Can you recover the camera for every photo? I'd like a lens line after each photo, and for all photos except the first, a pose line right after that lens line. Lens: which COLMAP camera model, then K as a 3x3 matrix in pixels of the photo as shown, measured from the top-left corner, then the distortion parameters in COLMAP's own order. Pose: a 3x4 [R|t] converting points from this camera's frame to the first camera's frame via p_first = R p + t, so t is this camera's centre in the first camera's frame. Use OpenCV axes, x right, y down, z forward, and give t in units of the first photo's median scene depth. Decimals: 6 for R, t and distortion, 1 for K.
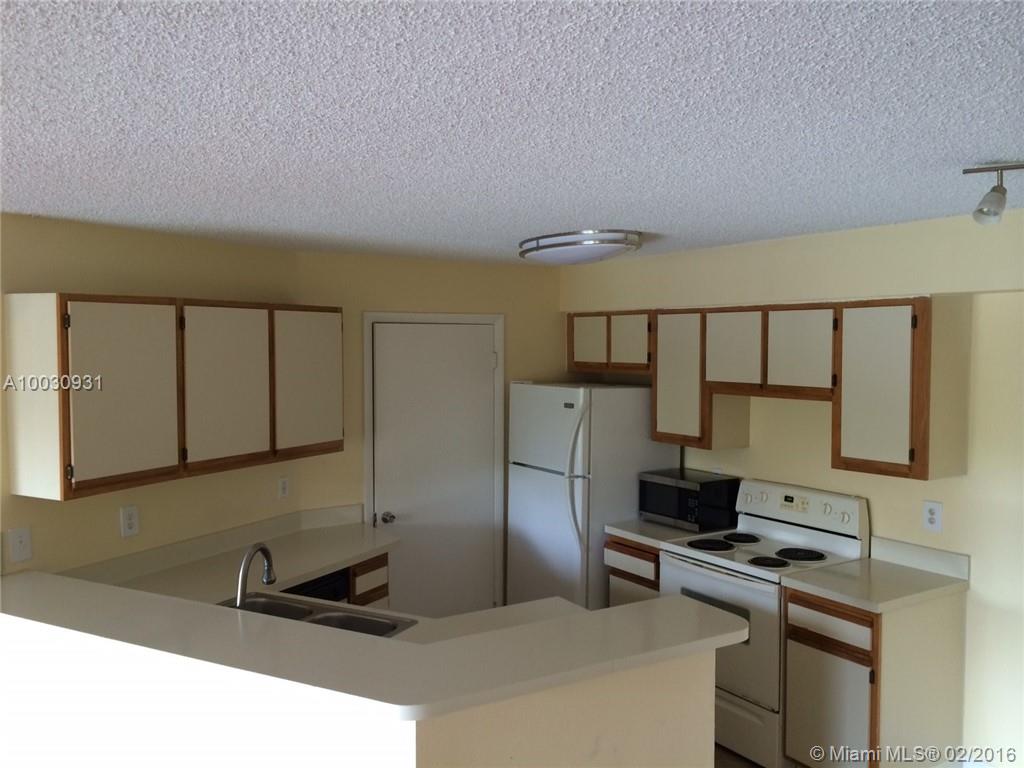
lens RADIAL K [[875.9, 0, 507.6], [0, 875.9, 384.9], [0, 0, 1]] dist [0.059252, -0.086678]
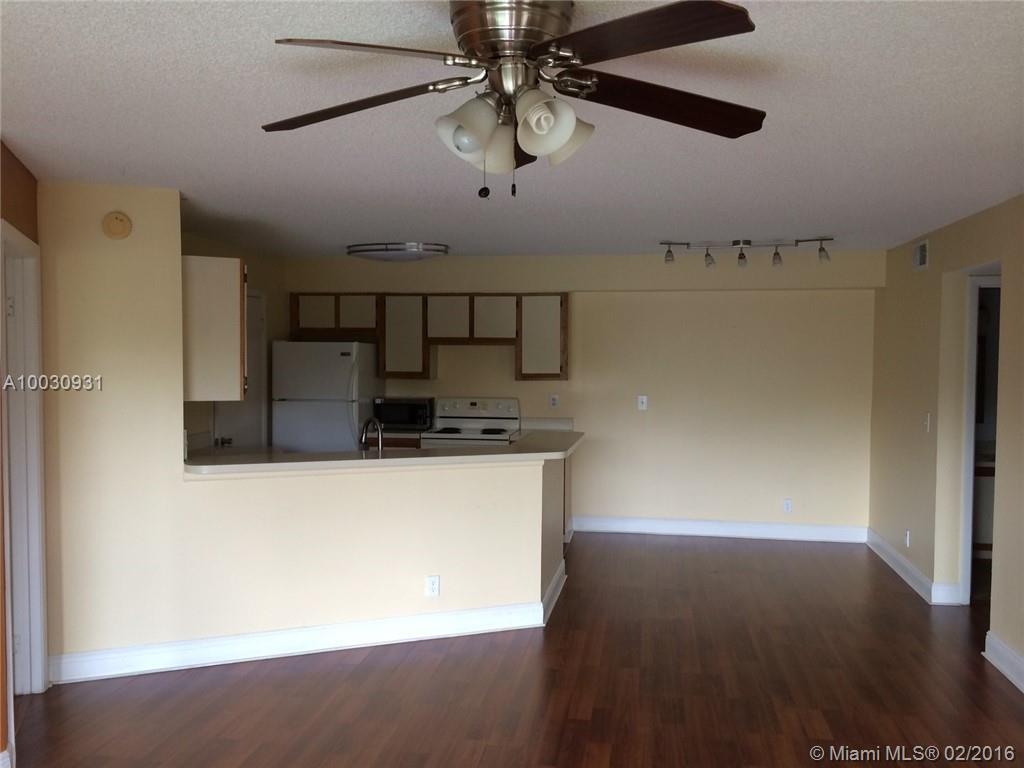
lens RADIAL K [[875.9, 0, 507.6], [0, 875.9, 384.9], [0, 0, 1]] dist [0.059252, -0.086678]
pose [[0.669825, -0.028621, 0.741968, -0.965266], [0.031067, 0.999462, 0.010507, 0.077706], [-0.741869, 0.016013, 0.670353, -0.231314]]
